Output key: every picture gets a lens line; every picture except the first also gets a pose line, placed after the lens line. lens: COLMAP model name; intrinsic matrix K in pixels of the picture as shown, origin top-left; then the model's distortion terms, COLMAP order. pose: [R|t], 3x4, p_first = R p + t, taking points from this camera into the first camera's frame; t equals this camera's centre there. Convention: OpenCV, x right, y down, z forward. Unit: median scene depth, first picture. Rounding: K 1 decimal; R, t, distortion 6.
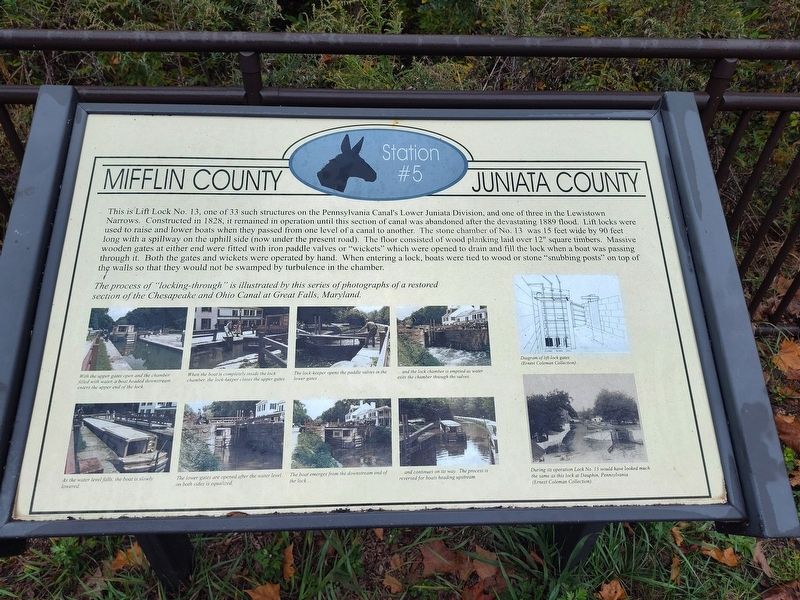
lens RADIAL K [[525.9, 0, 400.0], [0, 525.9, 300.0], [0, 0, 1]] dist [0.090761, -0.119548]
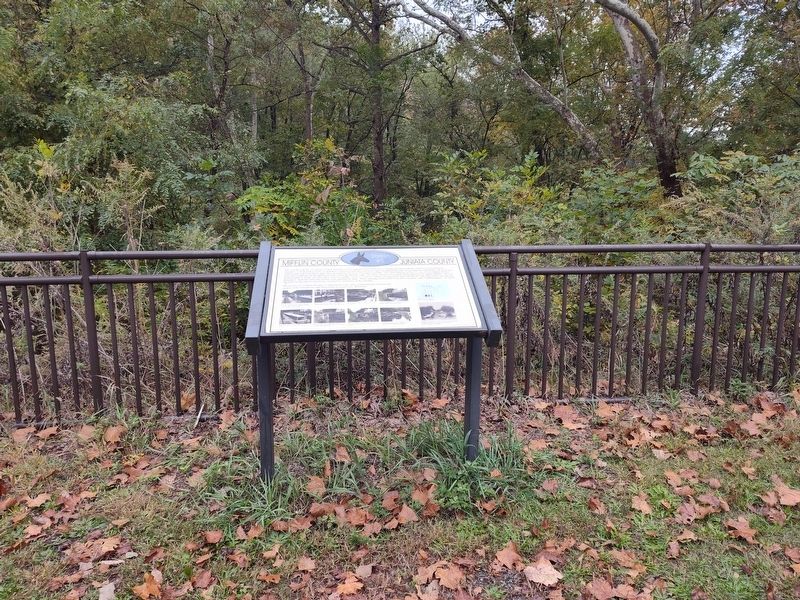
lens RADIAL K [[525.9, 0, 400.0], [0, 525.9, 300.0], [0, 0, 1]] dist [0.090761, -0.119548]
pose [[0.997182, -0.037452, 0.064999, -0.075914], [0.065266, 0.860314, -0.505569, 1.550916], [-0.036985, 0.508386, 0.860334, -1.560812]]
